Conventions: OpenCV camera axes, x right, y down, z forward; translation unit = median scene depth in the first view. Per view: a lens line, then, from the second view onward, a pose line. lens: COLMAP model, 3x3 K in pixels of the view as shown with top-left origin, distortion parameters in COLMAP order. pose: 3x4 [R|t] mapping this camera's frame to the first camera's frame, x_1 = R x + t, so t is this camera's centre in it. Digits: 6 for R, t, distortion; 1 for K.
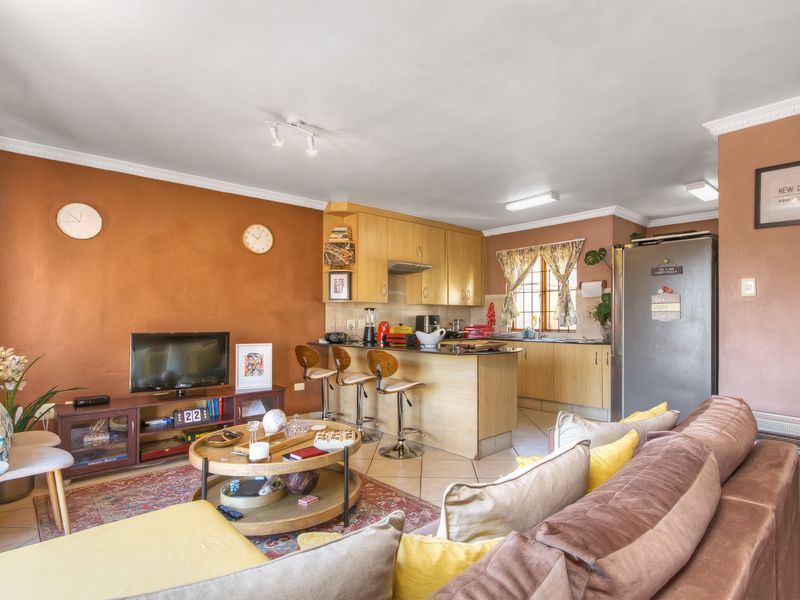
lens RADIAL K [[425.8, 0, 402.2], [0, 425.8, 315.1], [0, 0, 1]] dist [-0.002070, -0.000309]
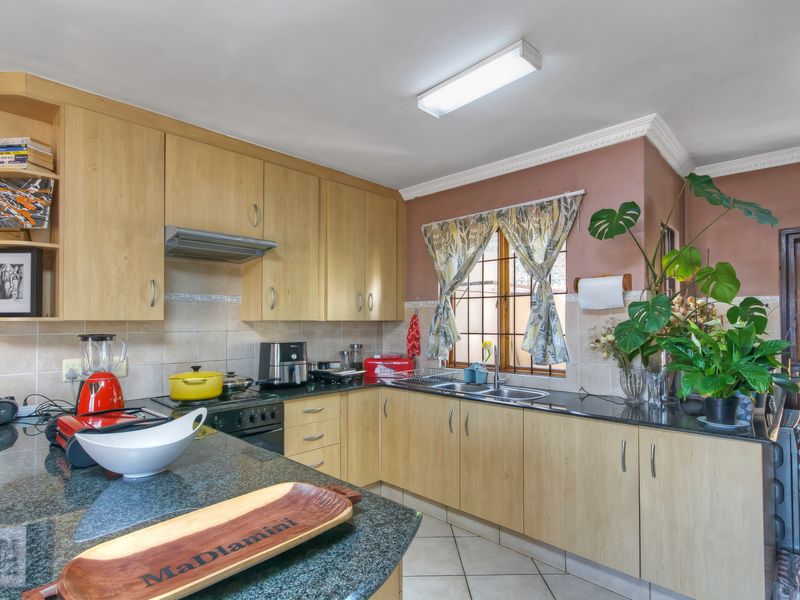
lens RADIAL K [[425.8, 0, 402.2], [0, 425.8, 315.1], [0, 0, 1]] dist [-0.002070, -0.000309]
pose [[0.996492, 0.001148, 0.083674, 0.163472], [-0.000720, 0.999986, -0.005150, -0.029725], [-0.083679, 0.005072, 0.996480, 0.486547]]
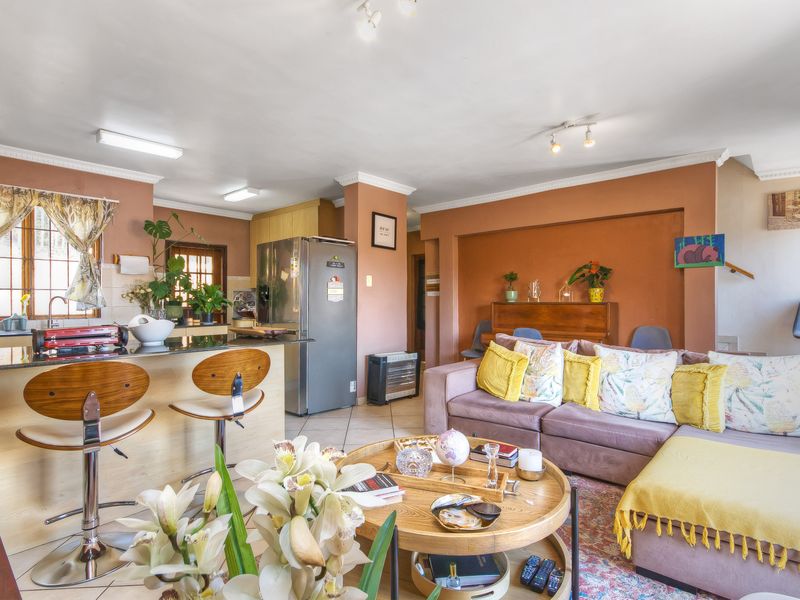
lens RADIAL K [[422.3, 0, 400.0], [0, 422.3, 300.0], [0, 0, 1]] dist [0.002453, 0.000247]
pose [[-0.126620, -0.002471, 0.991948, -0.409988], [-0.008036, 0.999967, 0.001465, 0.003252], [-0.991919, -0.007786, -0.126636, 0.525747]]
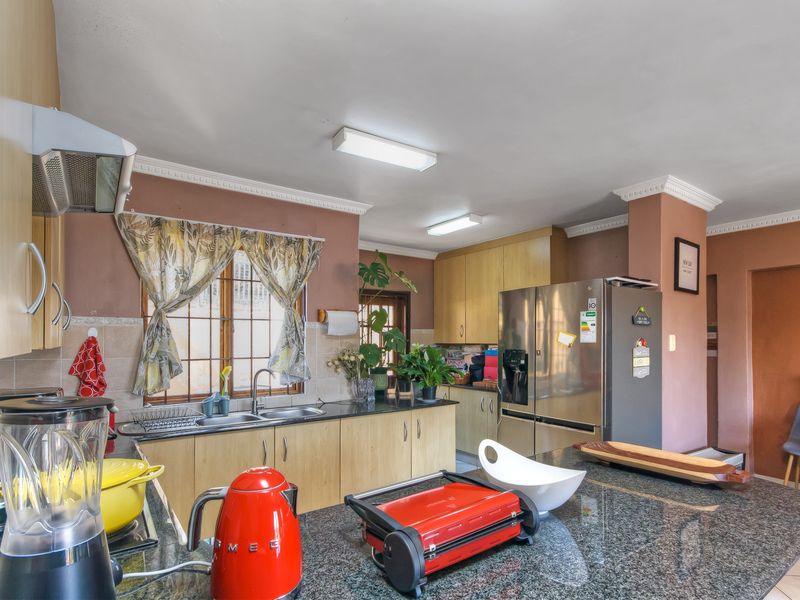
lens RADIAL K [[429.1, 0, 401.5], [0, 429.1, 338.1], [0, 0, 1]] dist [-0.001671, -0.000191]
pose [[0.085041, 0.001334, 0.996377, -0.168669], [-0.007227, 0.999974, -0.000722, -0.034431], [-0.996351, -0.007140, 0.085048, 0.773551]]
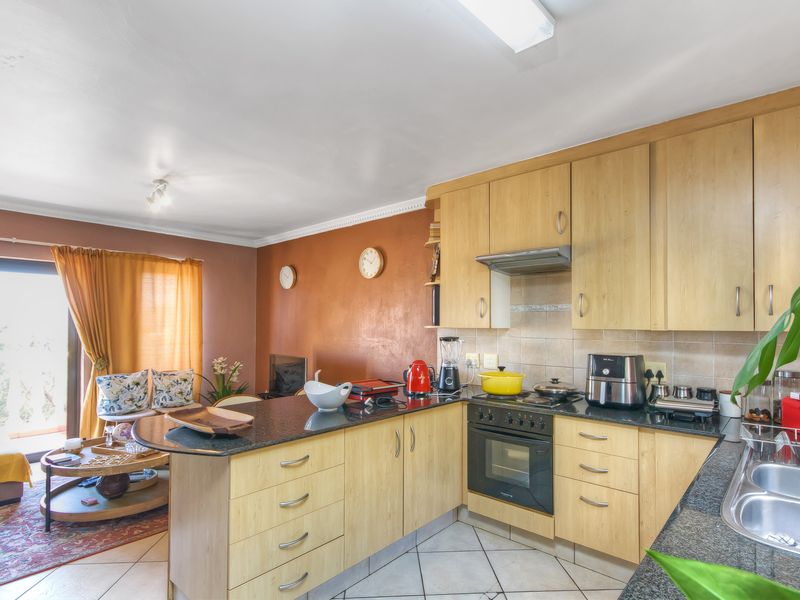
lens RADIAL K [[425.8, 0, 402.2], [0, 425.8, 315.1], [0, 0, 1]] dist [-0.002070, -0.000309]
pose [[0.121625, -0.016803, -0.992434, 0.481818], [0.010493, 0.999823, -0.015642, -0.036028], [0.992521, -0.008511, 0.121780, 0.741756]]
